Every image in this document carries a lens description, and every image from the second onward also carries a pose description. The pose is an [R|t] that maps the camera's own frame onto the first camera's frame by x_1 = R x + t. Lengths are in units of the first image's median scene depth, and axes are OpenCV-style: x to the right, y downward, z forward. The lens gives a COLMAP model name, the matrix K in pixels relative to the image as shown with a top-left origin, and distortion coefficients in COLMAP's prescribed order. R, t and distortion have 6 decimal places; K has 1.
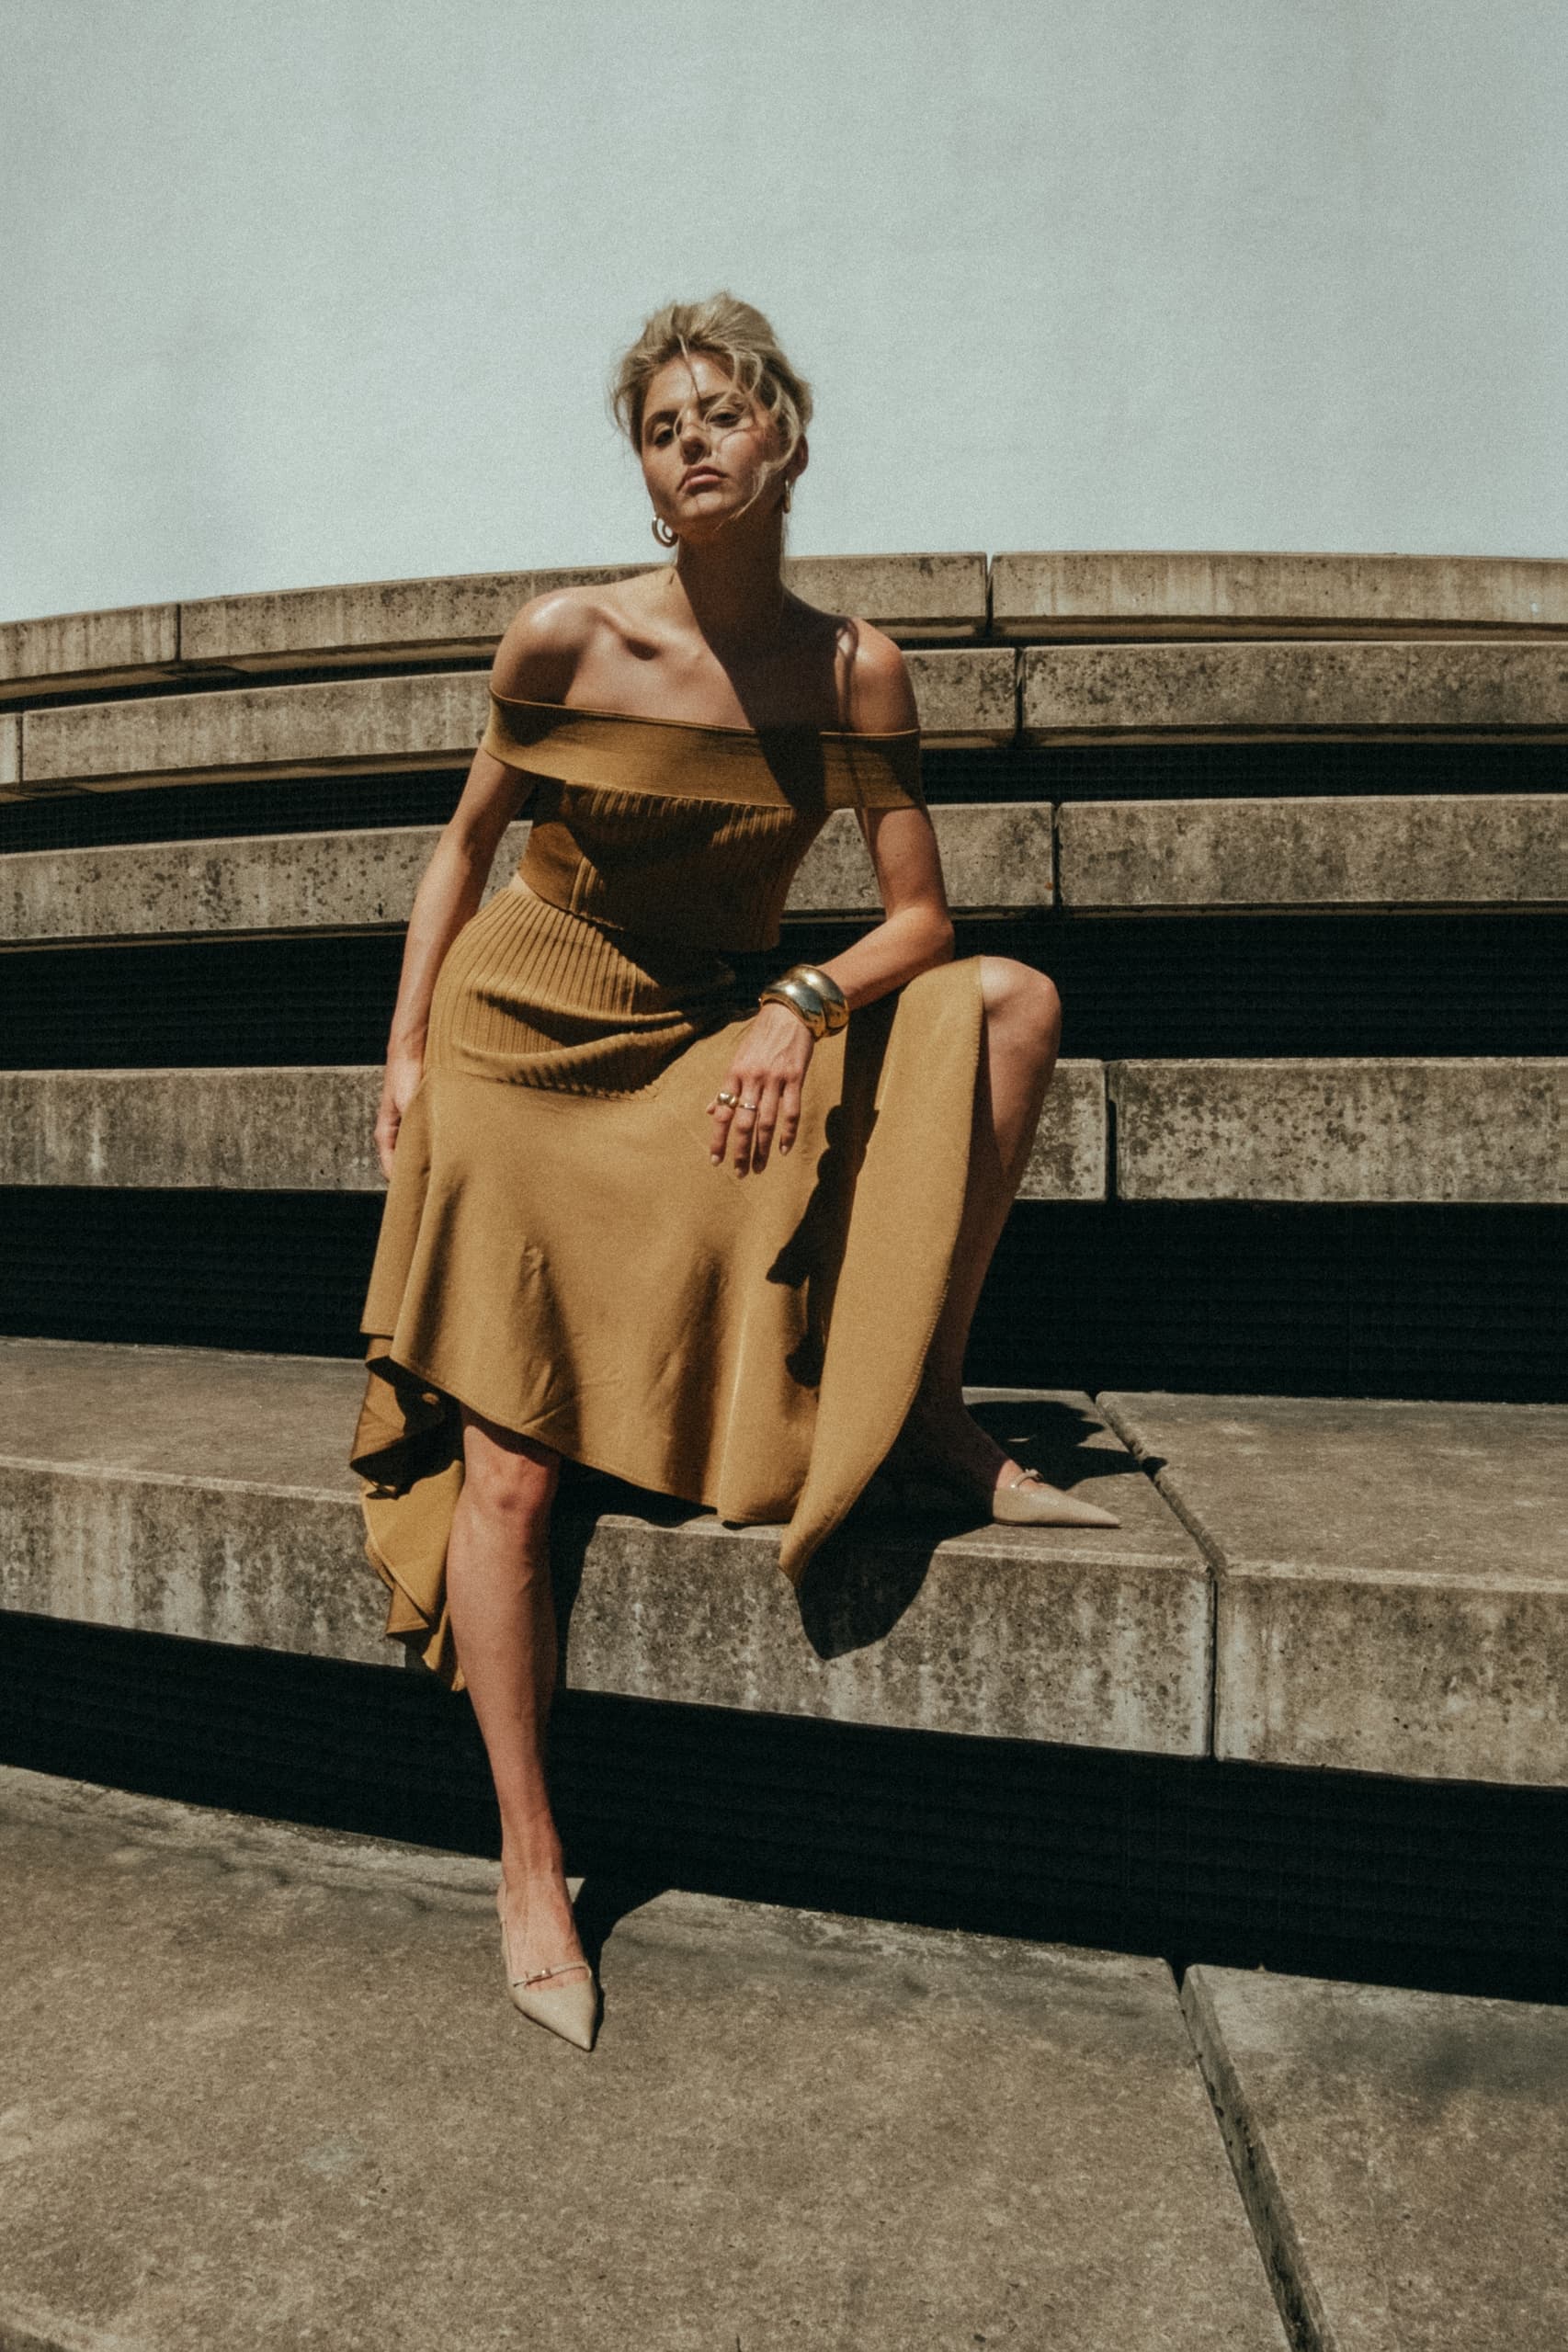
lens RADIAL K [[1847.4, 0, 681.7], [0, 1847.4, 1178.4], [0, 0, 1]] dist [-0.104220, 0.053099]
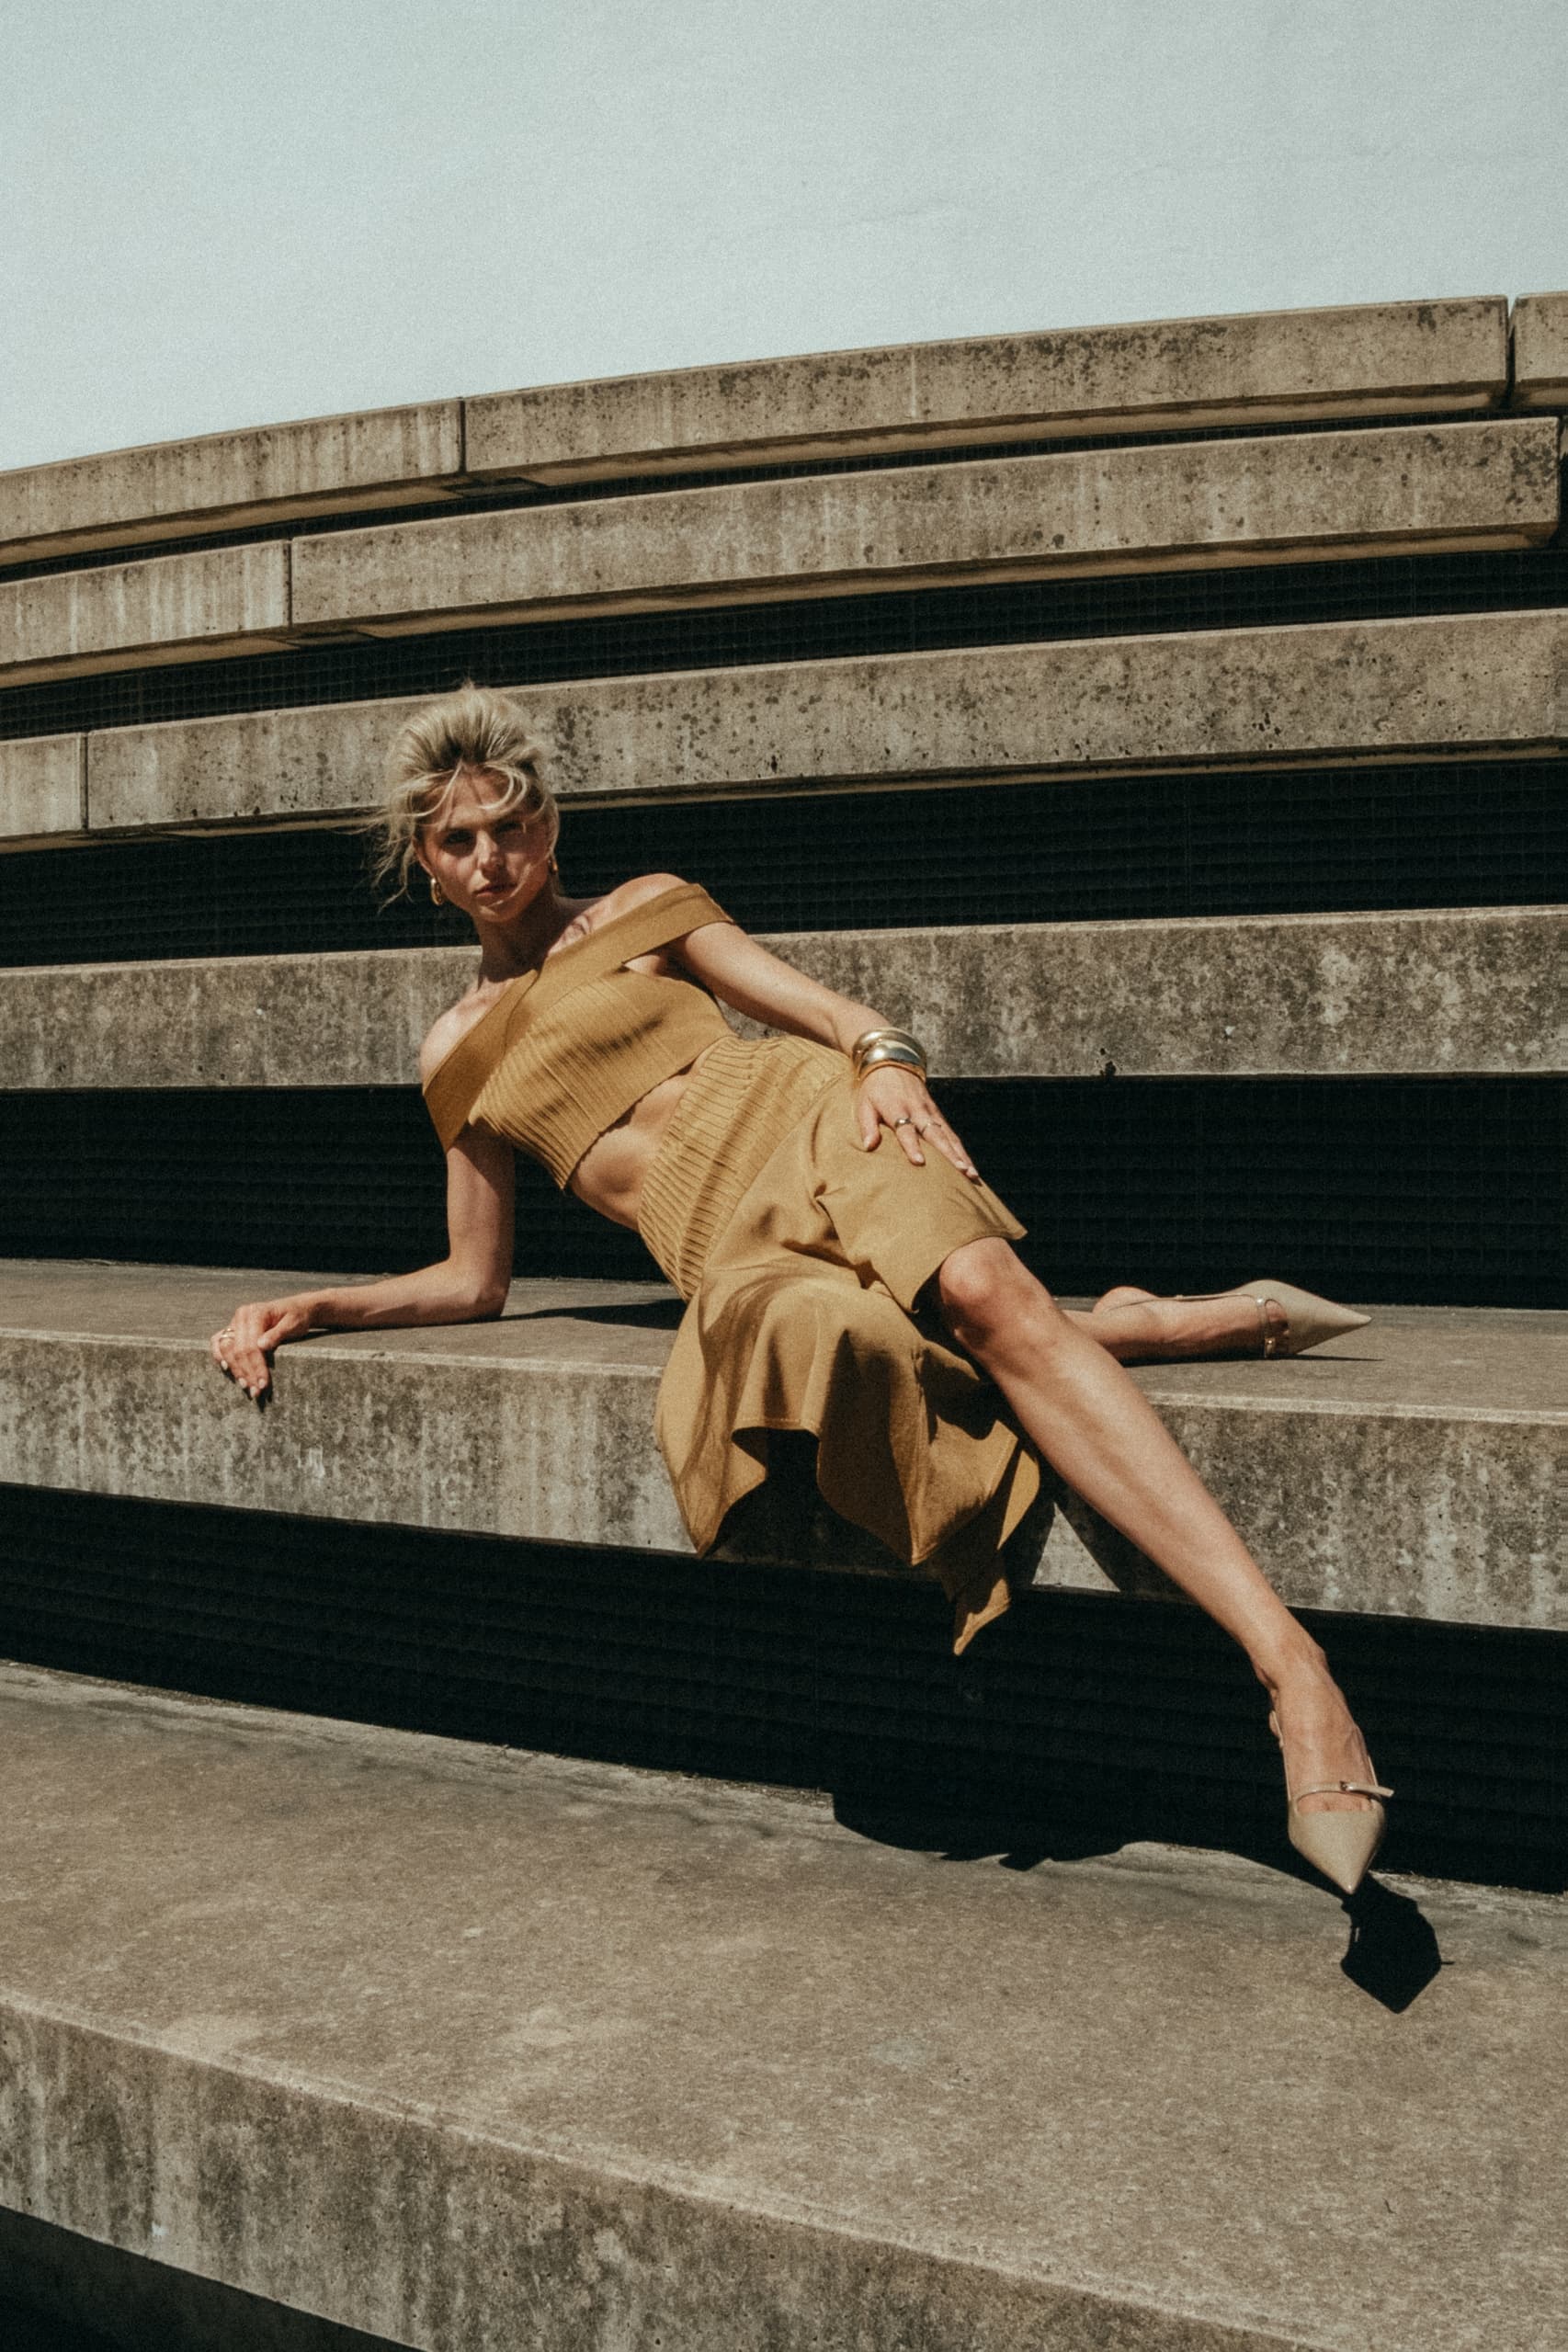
lens RADIAL K [[2458.6, 0, 759.7], [0, 2458.6, 1169.1], [0, 0, 1]] dist [-0.028303, -0.013550]
pose [[0.993370, -0.003518, -0.114905, -0.052699], [0.003750, 0.999991, 0.001802, 0.039497], [0.114898, -0.002221, 0.993375, -0.109062]]
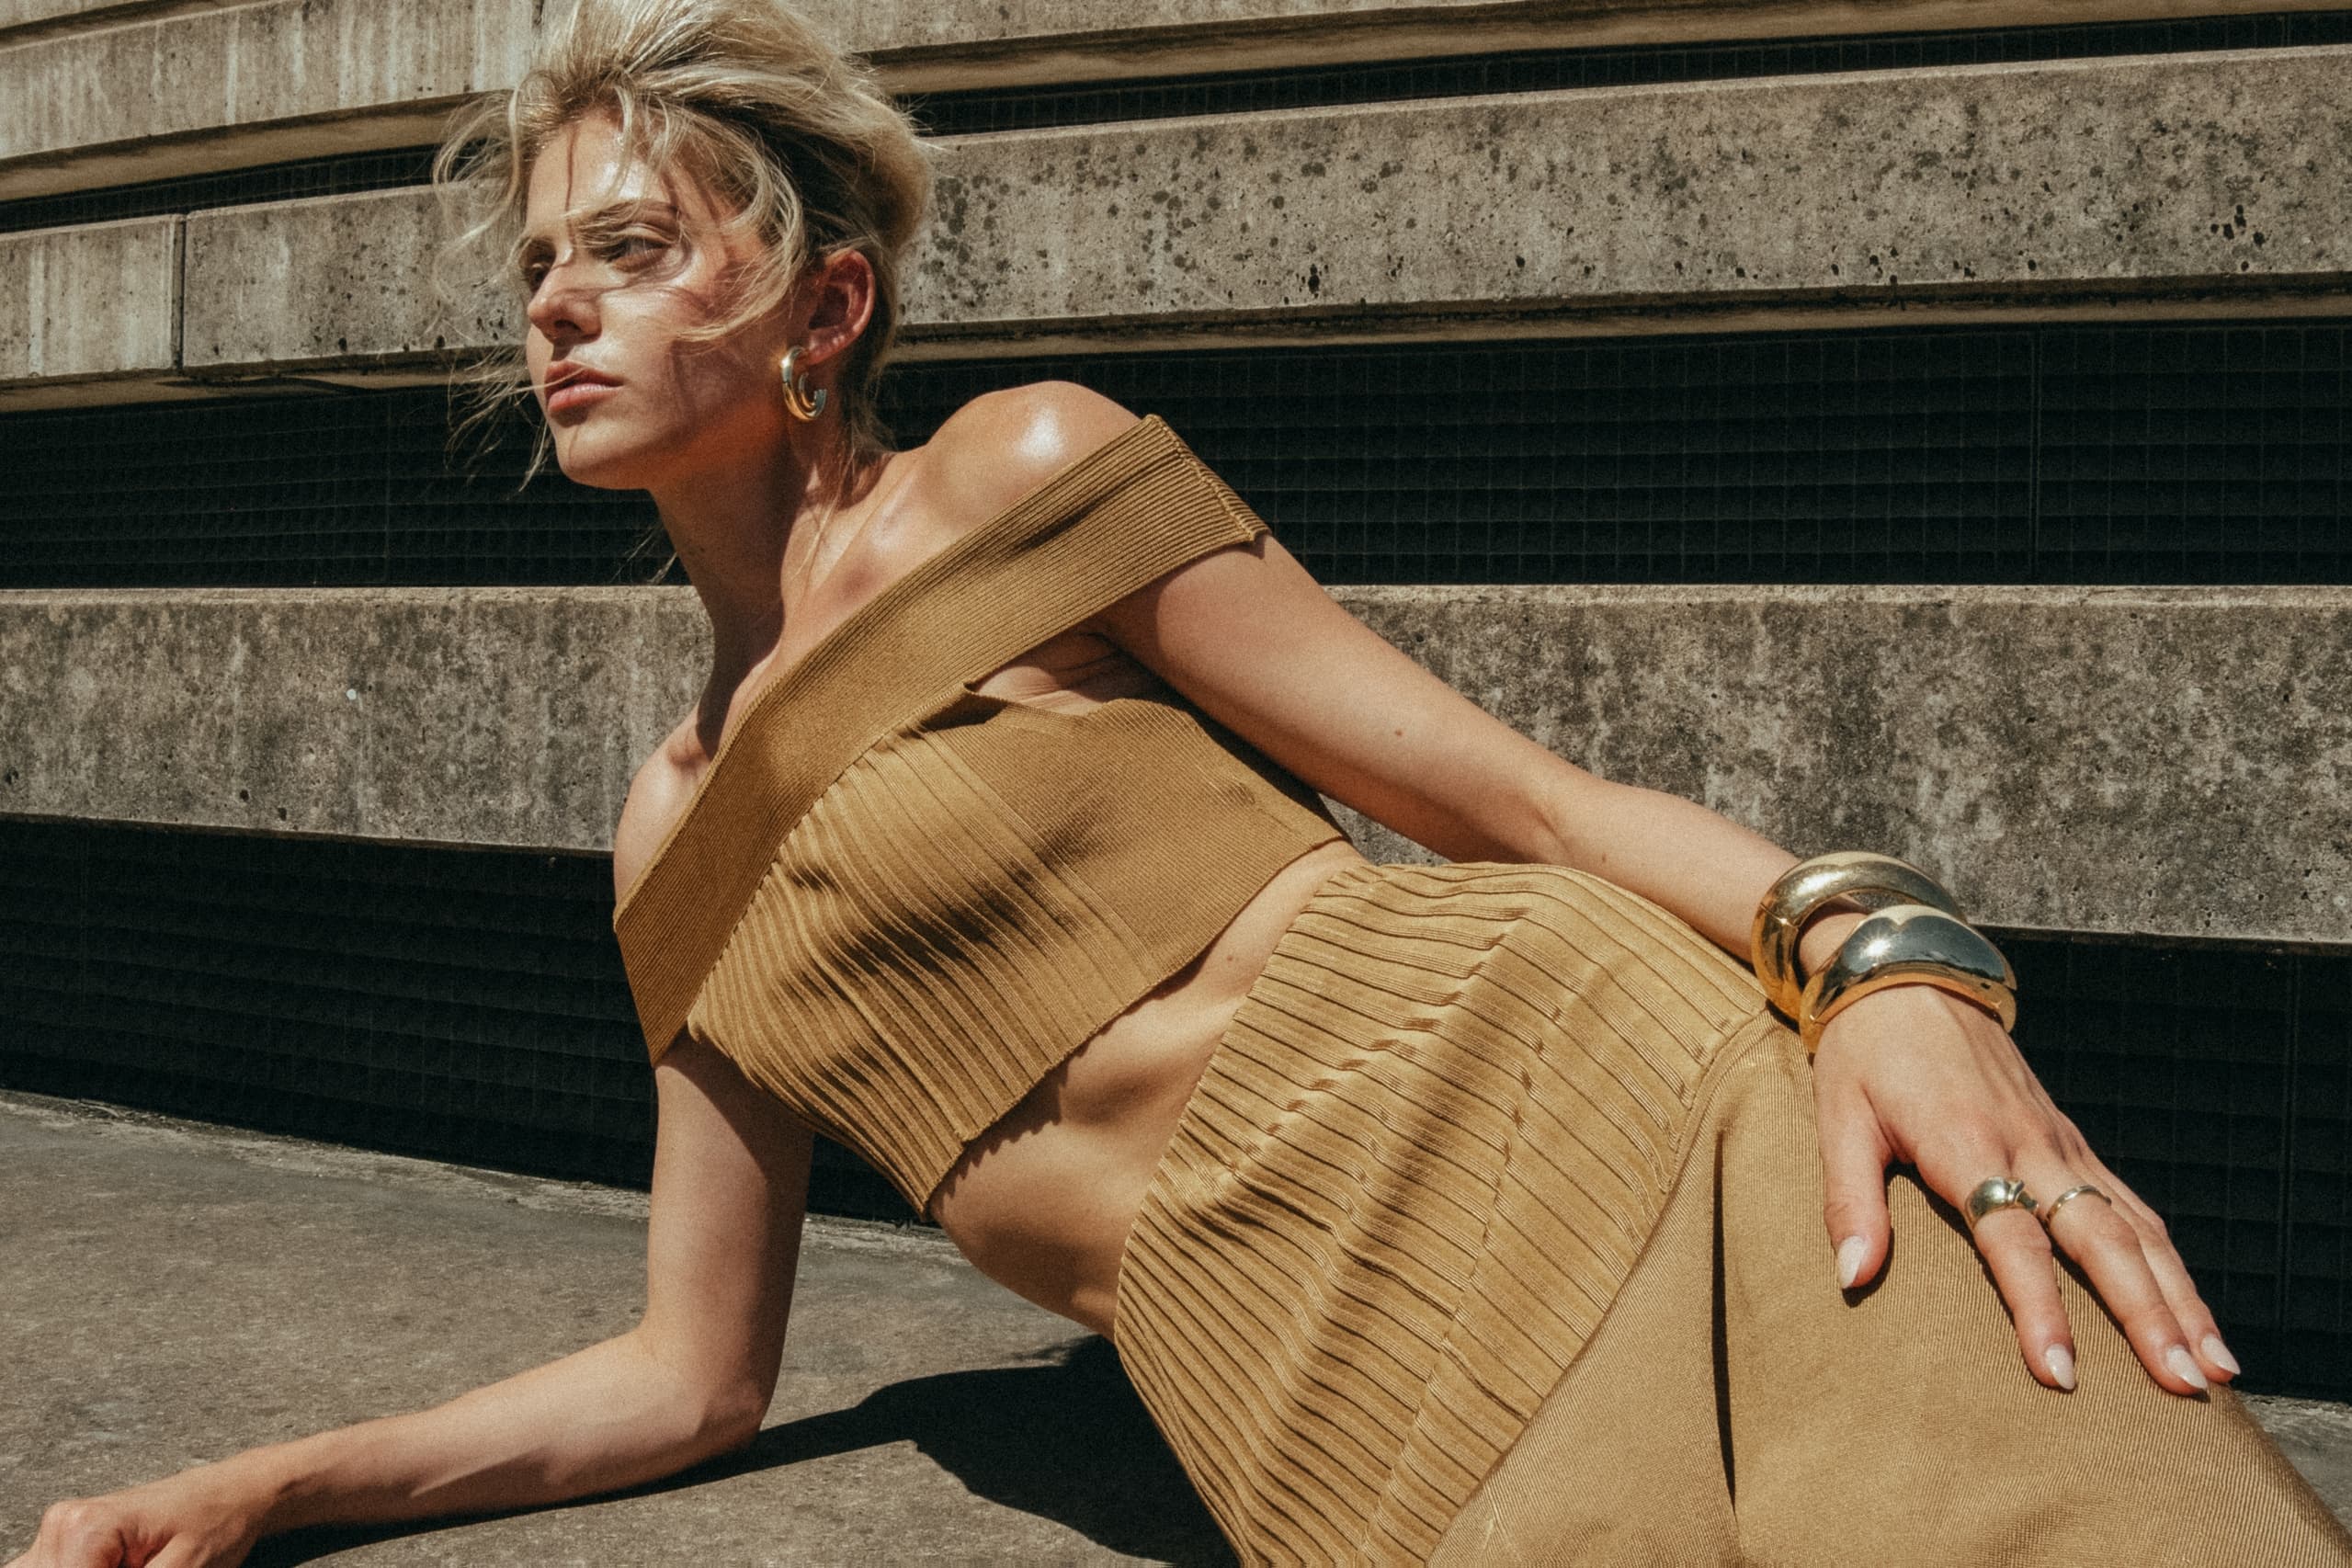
lens RADIAL K [[2743.5, 0, 1176.0], [0, 2743.5, 784.0], [0, 0, 1]] dist [-0.022769, -0.007123]
pose [[0.994591, 0.027959, -0.100030, -0.147453], [-0.029366, 0.999489, -0.012619, -0.007694], [0.099626, 0.015489, 0.994904, 0.352013]]
